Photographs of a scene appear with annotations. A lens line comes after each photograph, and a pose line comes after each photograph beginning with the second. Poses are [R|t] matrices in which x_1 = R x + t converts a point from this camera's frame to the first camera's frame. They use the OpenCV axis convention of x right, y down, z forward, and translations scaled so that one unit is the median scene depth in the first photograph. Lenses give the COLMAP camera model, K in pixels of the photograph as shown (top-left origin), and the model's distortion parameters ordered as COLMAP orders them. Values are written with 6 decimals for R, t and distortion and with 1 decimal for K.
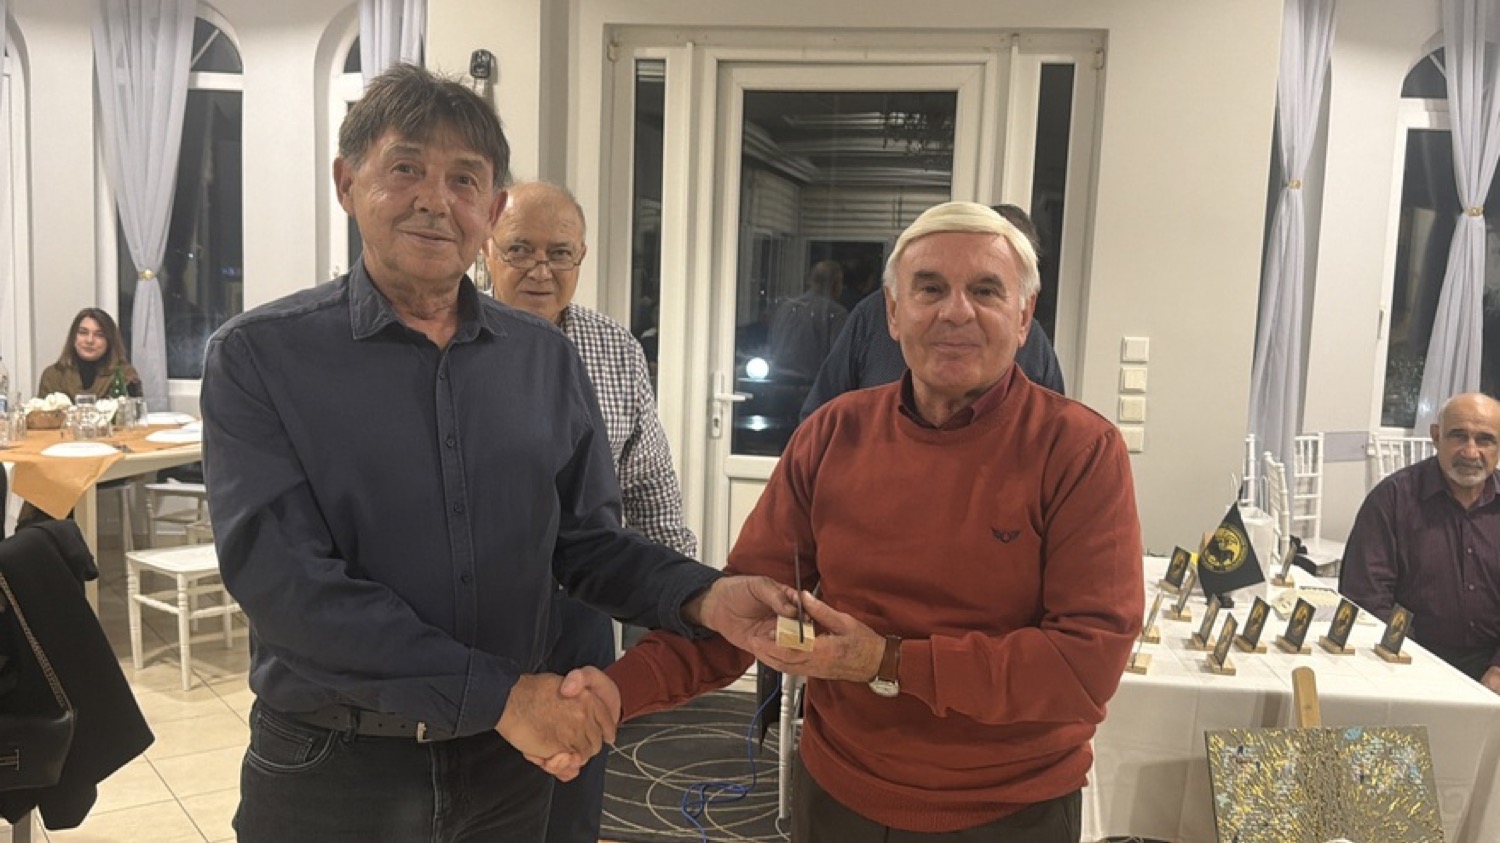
lens RADIAL K [[1284.3, 0, 743.0], [0, 1284.3, 428.9], [0, 0, 1]] dist [0.111762, -0.203246]
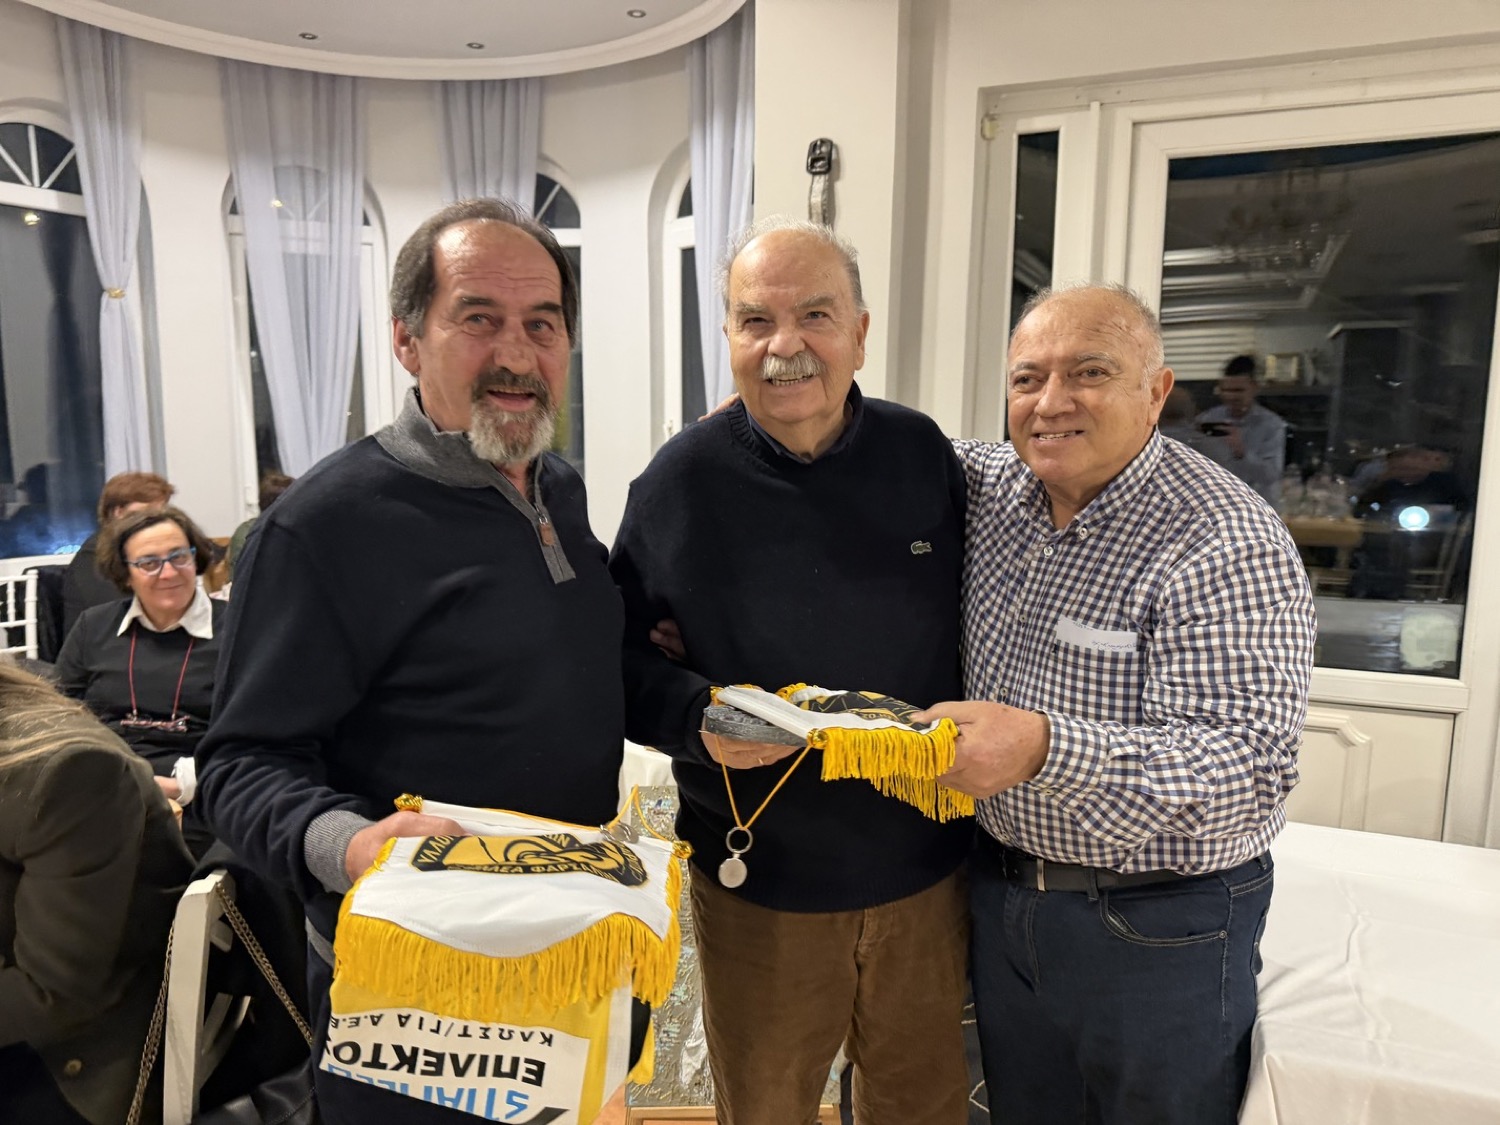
lens RADIAL K [[1066.0, 0, 735.1], [0, 1066.0, 576.6], [0, 0, 1]] dist [0.018179, -0.029369]
pose [[0.963186, 0.007601, -0.268728, -0.072494], [0.000453, 0.999553, 0.029895, -0.044195], [0.268835, -0.028917, 0.962752, 0.341662]]
